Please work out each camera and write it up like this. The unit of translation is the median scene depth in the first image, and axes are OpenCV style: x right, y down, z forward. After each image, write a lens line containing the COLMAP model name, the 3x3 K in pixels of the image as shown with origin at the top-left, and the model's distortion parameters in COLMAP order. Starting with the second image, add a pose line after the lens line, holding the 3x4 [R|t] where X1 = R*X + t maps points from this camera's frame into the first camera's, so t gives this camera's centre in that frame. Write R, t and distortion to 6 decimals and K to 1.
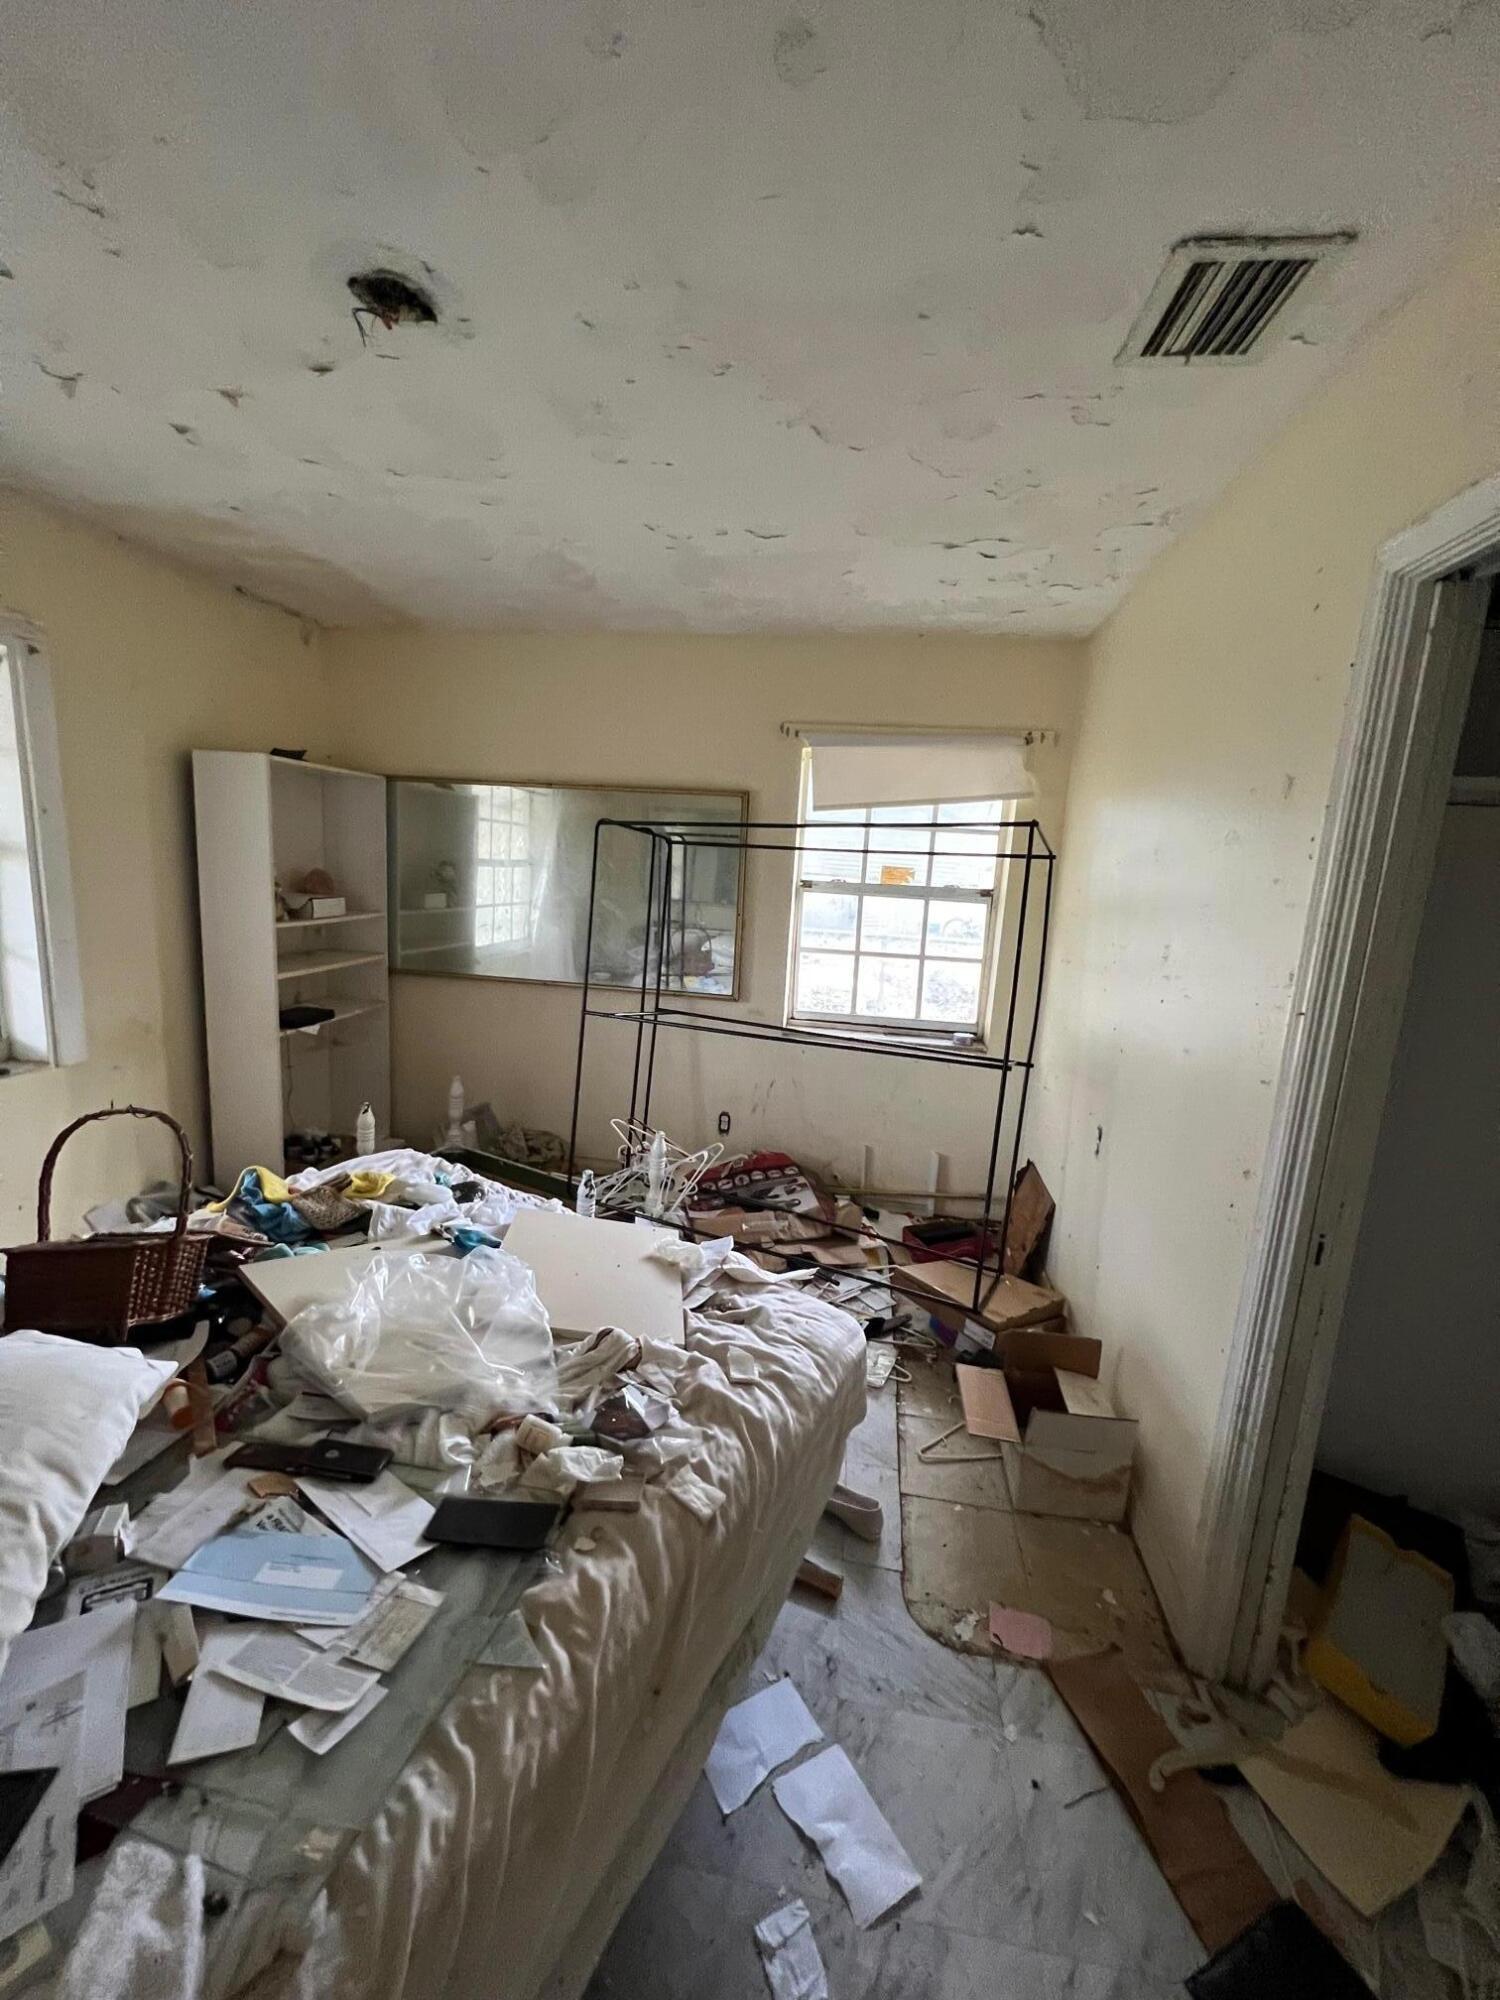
lens RADIAL K [[795.4, 0, 742.3], [0, 795.4, 996.2], [0, 0, 1]] dist [-0.000512, 0.000164]
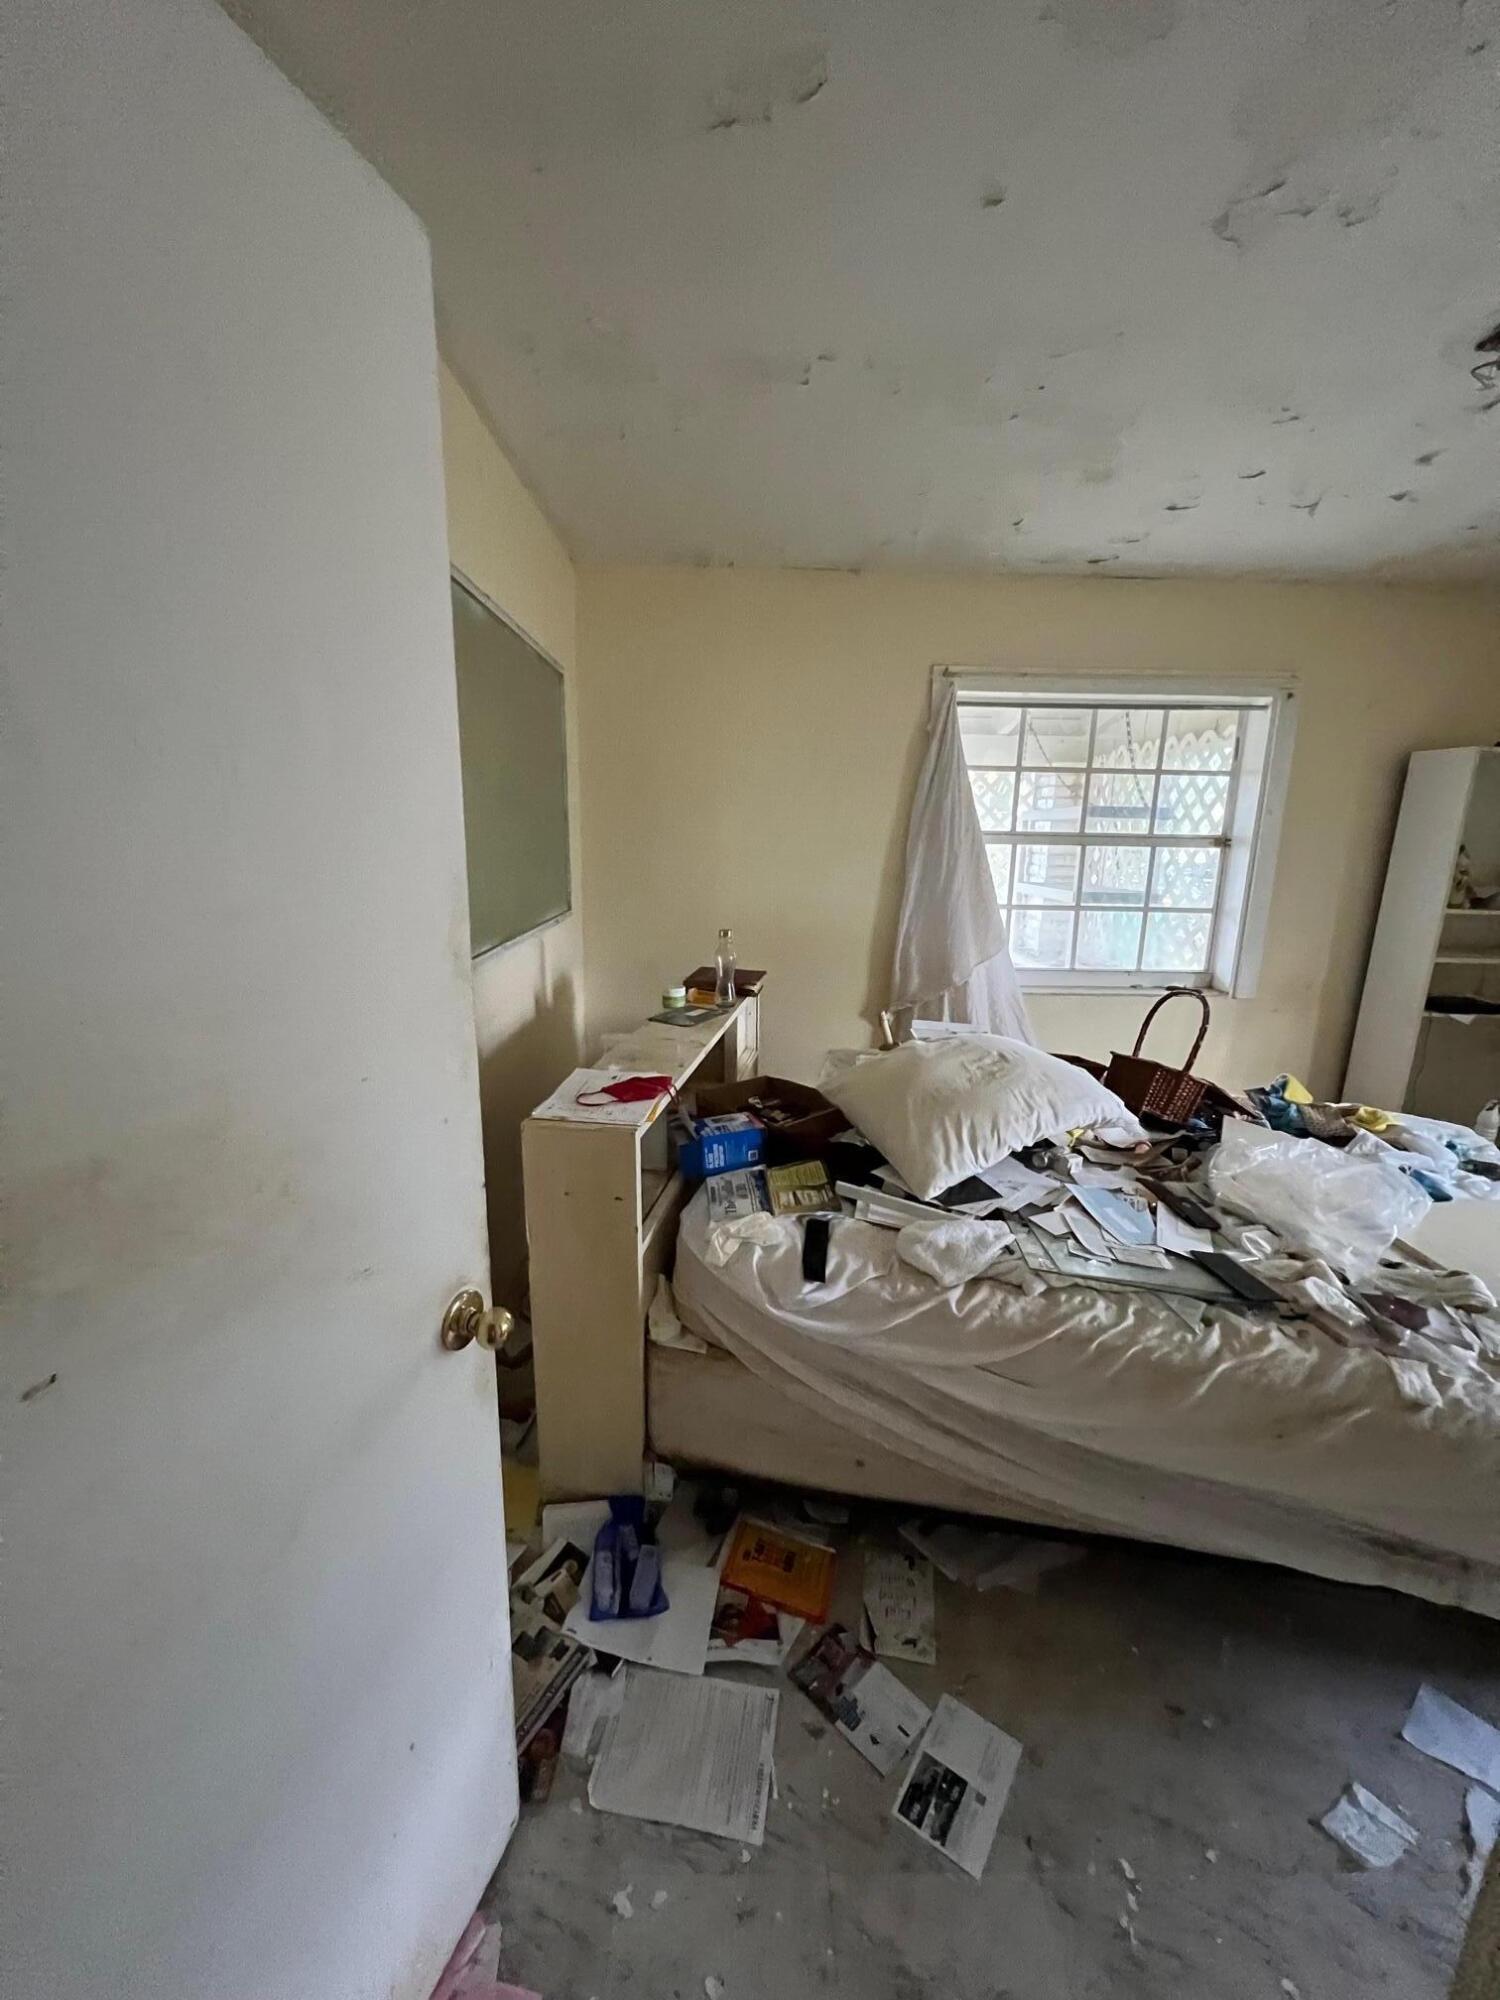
lens RADIAL K [[795.4, 0, 738.4], [0, 795.4, 996.3], [0, 0, 1]] dist [-0.000512, 0.000164]
pose [[0.149814, 0.156081, -0.976317, 0.747778], [-0.179446, 0.975354, 0.128391, 0.127941], [0.972294, 0.155961, 0.174130, -0.169769]]
